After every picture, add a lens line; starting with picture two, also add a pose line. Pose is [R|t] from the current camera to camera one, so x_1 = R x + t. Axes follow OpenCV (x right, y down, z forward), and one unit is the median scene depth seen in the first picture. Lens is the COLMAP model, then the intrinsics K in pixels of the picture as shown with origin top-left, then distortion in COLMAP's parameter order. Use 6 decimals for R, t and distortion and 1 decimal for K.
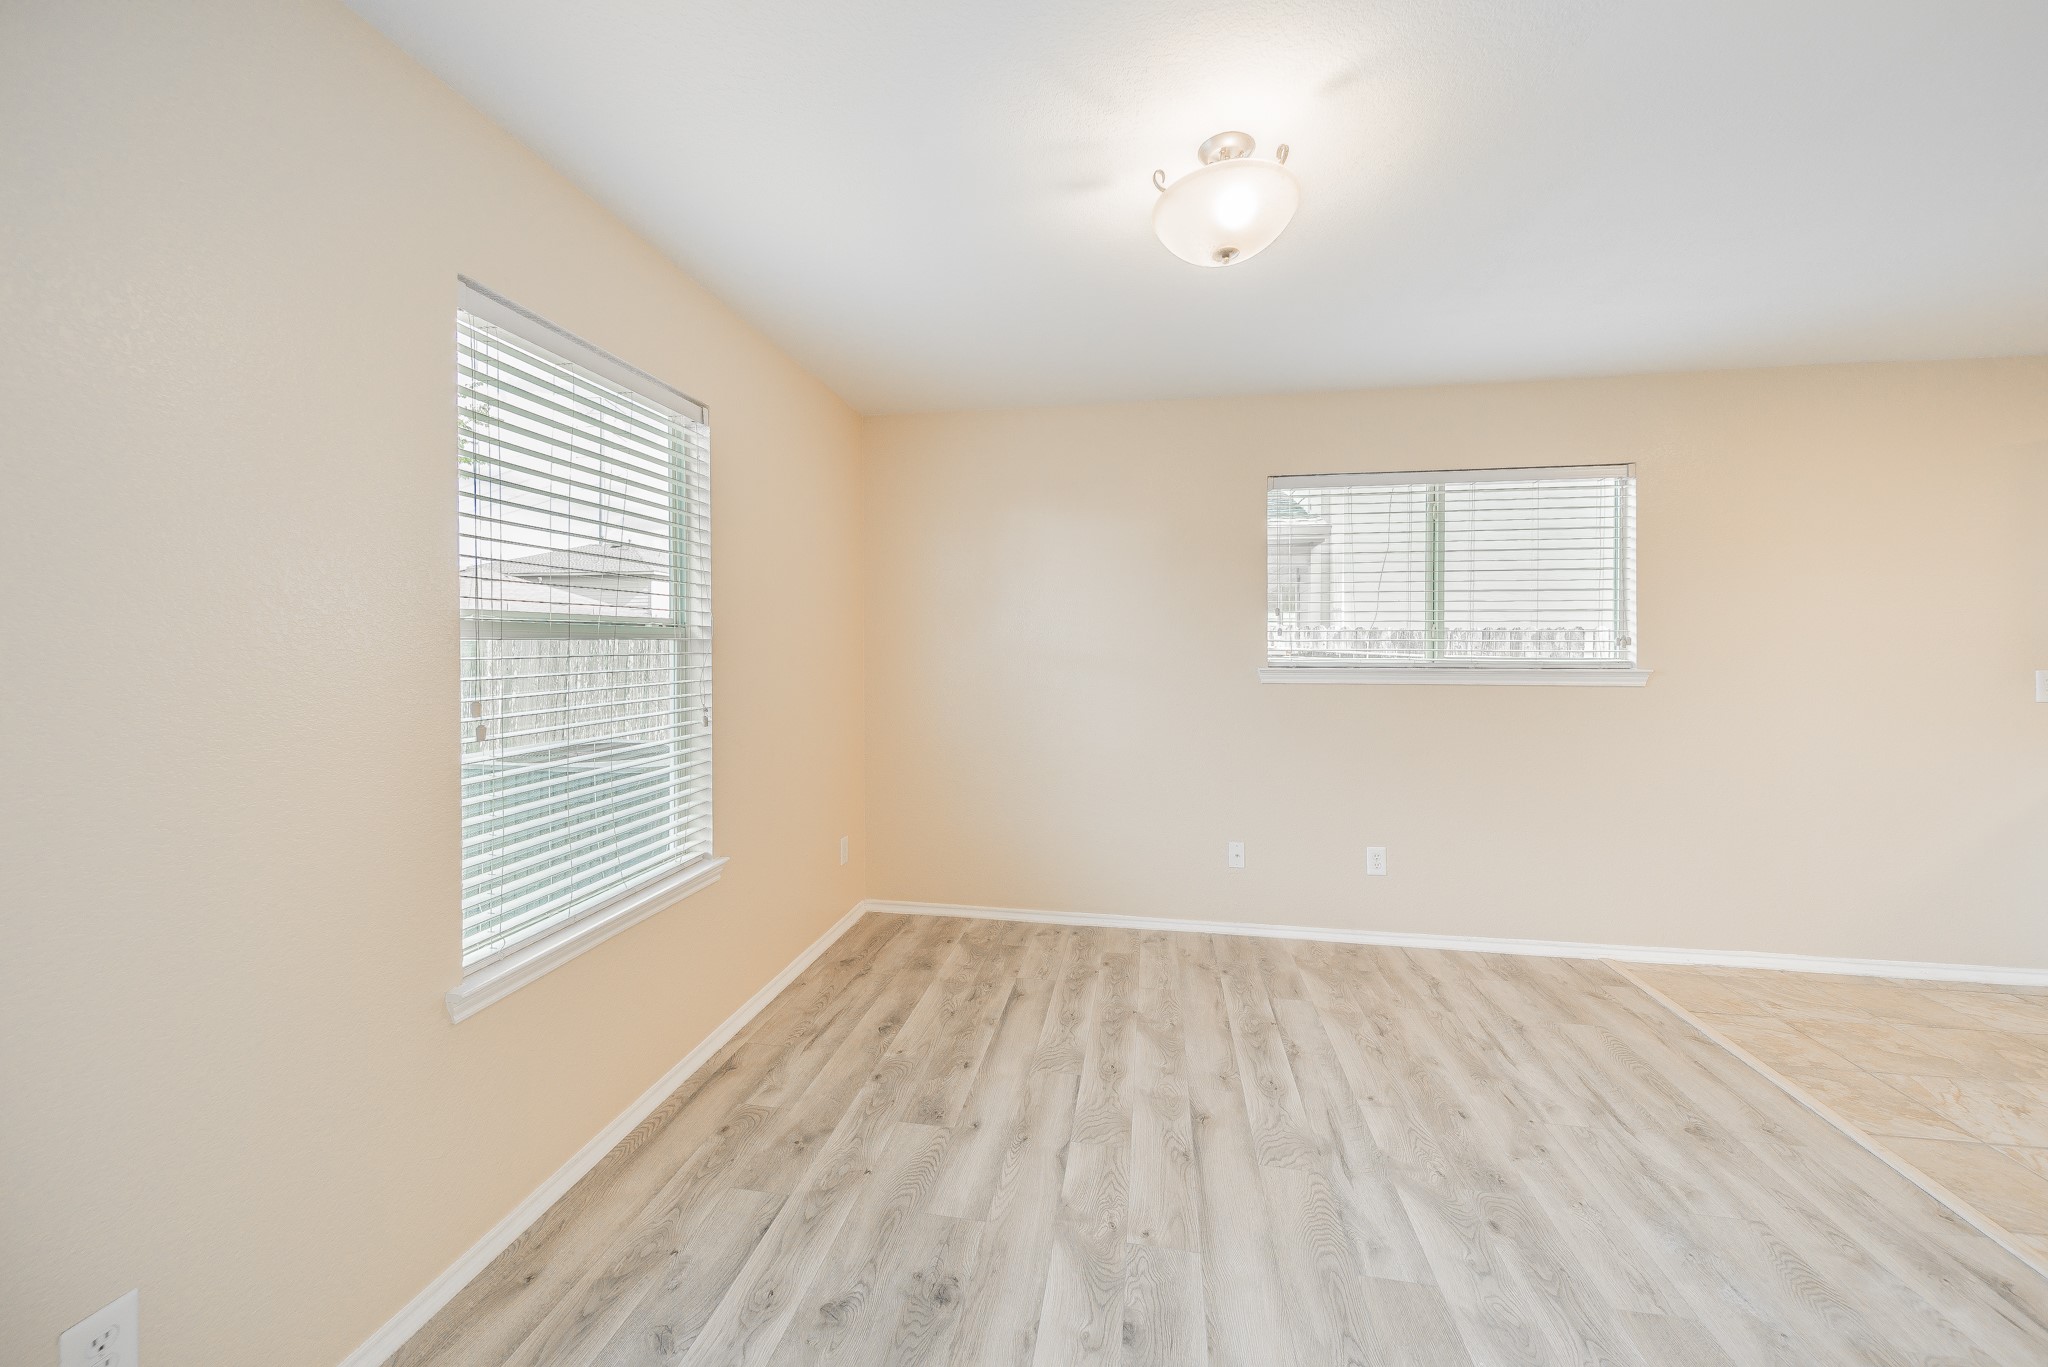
lens RADIAL K [[739.1, 0, 1010.9], [0, 739.1, 670.7], [0, 0, 1]] dist [0.011068, -0.005378]
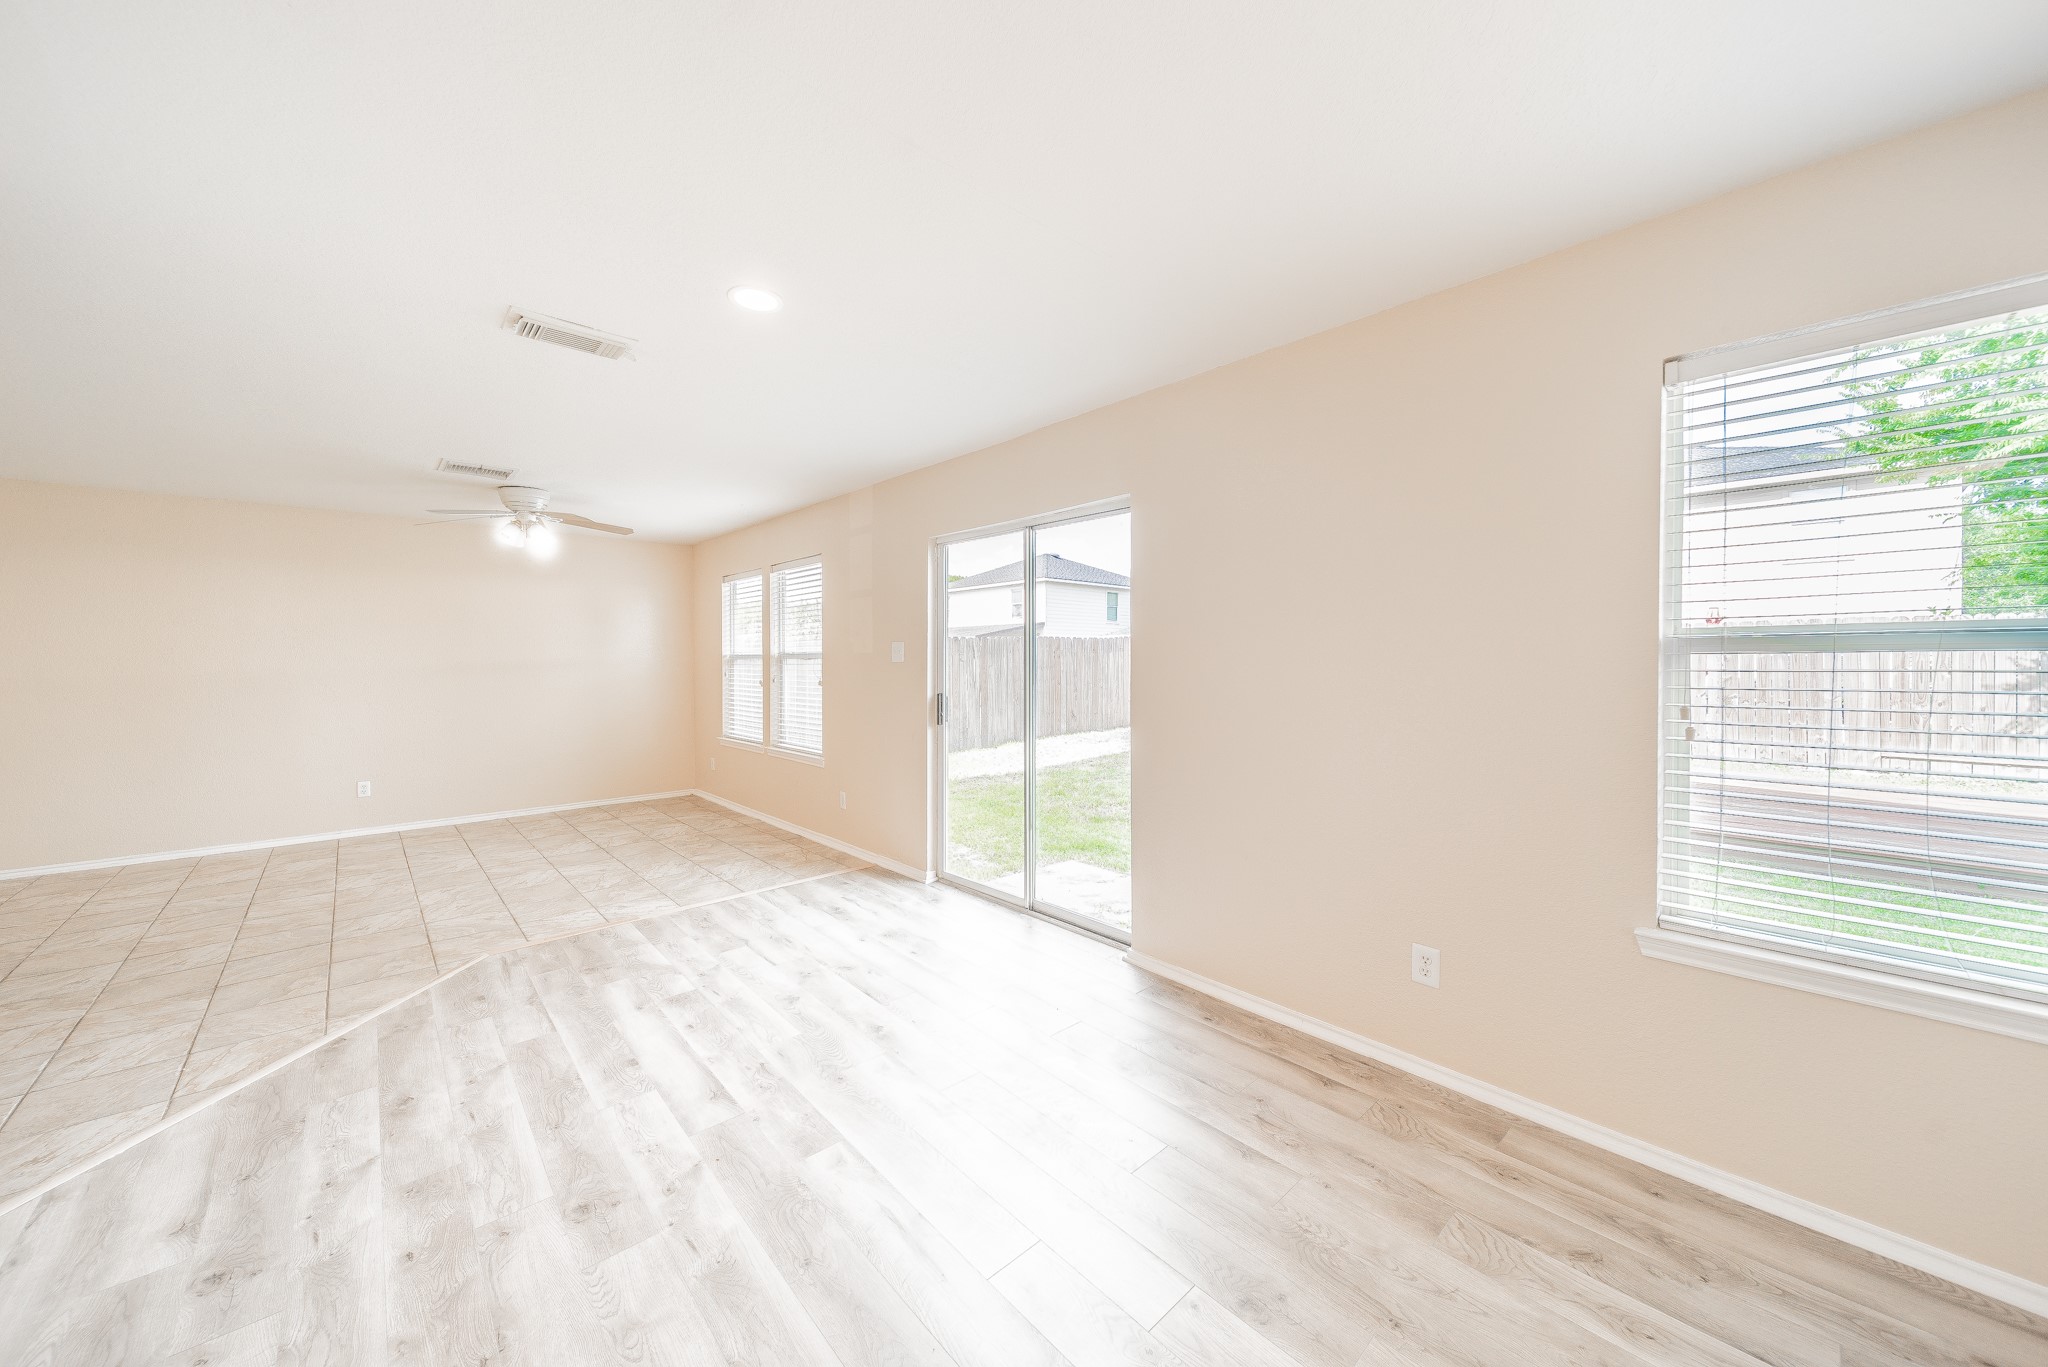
lens RADIAL K [[739.1, 0, 1010.9], [0, 739.1, 670.7], [0, 0, 1]] dist [0.011068, -0.005378]
pose [[-0.616337, 0.014571, -0.787348, 0.885929], [-0.023080, 0.999065, 0.036557, -0.033368], [0.787145, 0.040703, -0.615424, 0.868314]]
